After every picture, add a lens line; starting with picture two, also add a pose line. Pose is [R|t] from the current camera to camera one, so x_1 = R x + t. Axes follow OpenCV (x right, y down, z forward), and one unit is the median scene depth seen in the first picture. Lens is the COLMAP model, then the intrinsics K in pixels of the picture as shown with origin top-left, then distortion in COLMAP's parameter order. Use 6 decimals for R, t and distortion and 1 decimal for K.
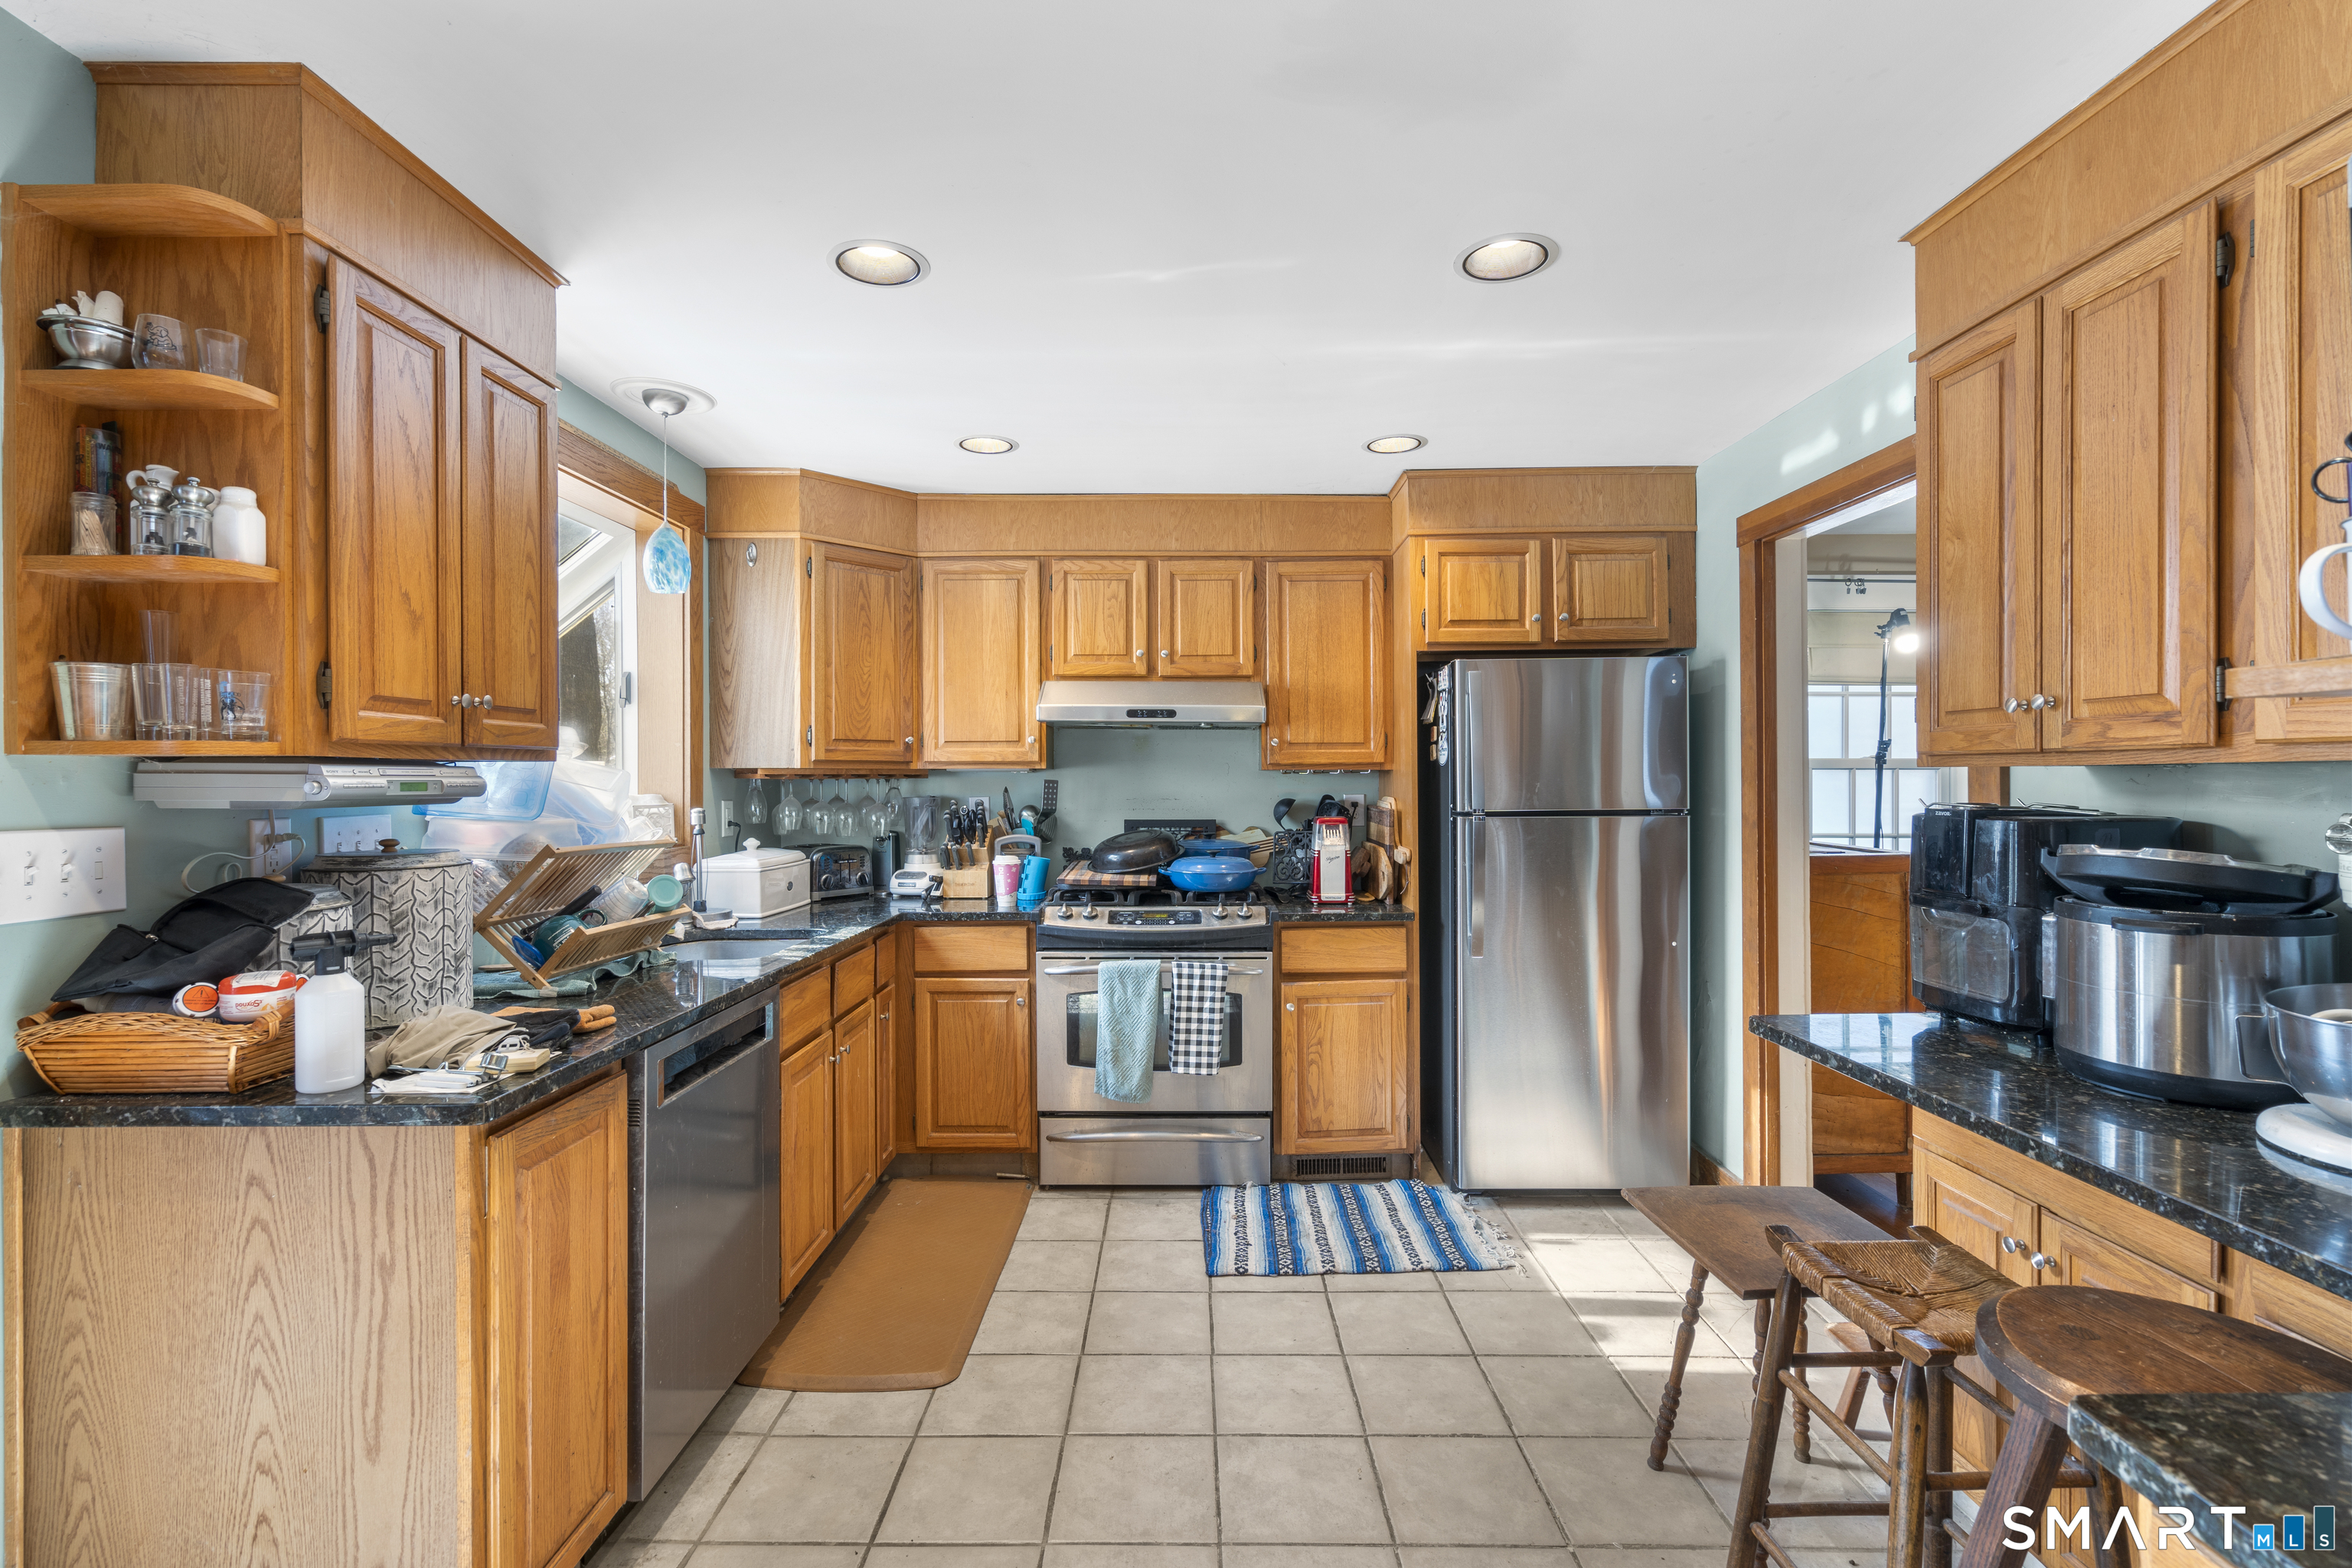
lens RADIAL K [[1059.9, 0, 1190.2], [0, 1059.9, 779.5], [0, 0, 1]] dist [-0.002733, 0.001763]
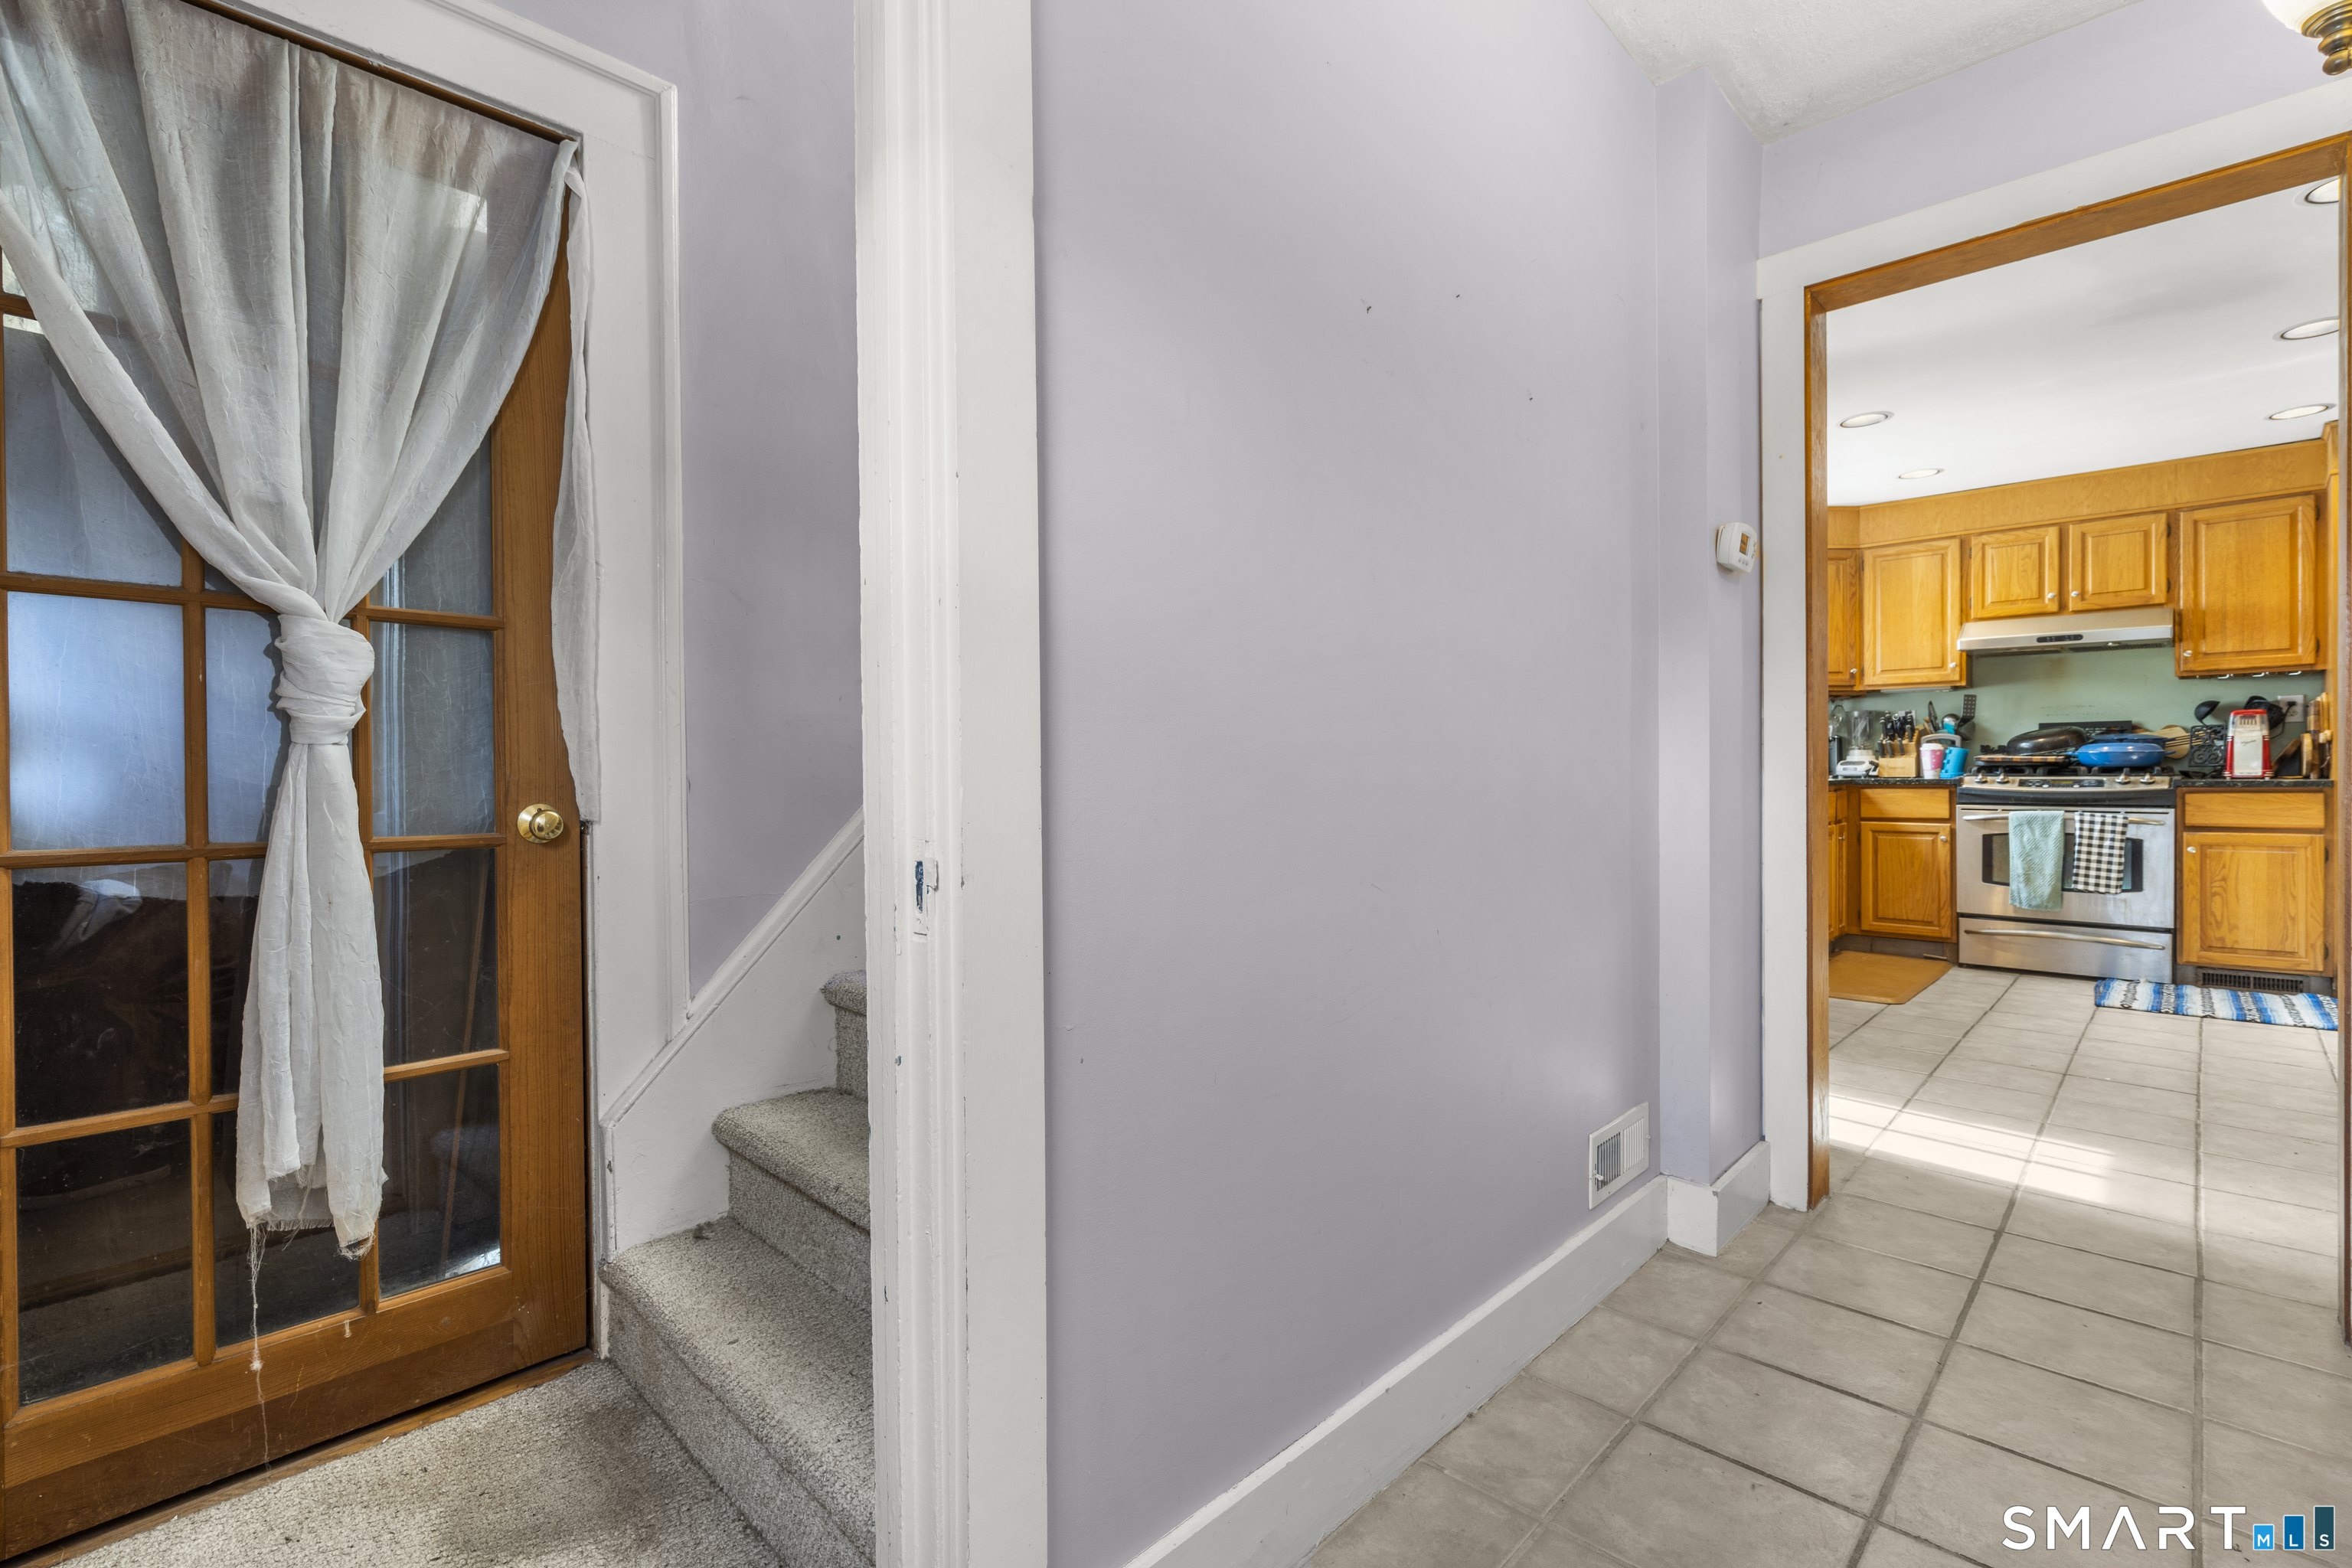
lens RADIAL K [[1059.9, 0, 1173.5], [0, 1059.9, 778.6], [0, 0, 1]] dist [-0.002733, 0.001763]
pose [[0.711934, 0.006159, -0.702219, 0.111121], [0.005176, 0.999888, 0.014017, 0.094922], [0.702227, -0.013614, 0.711823, -0.797038]]
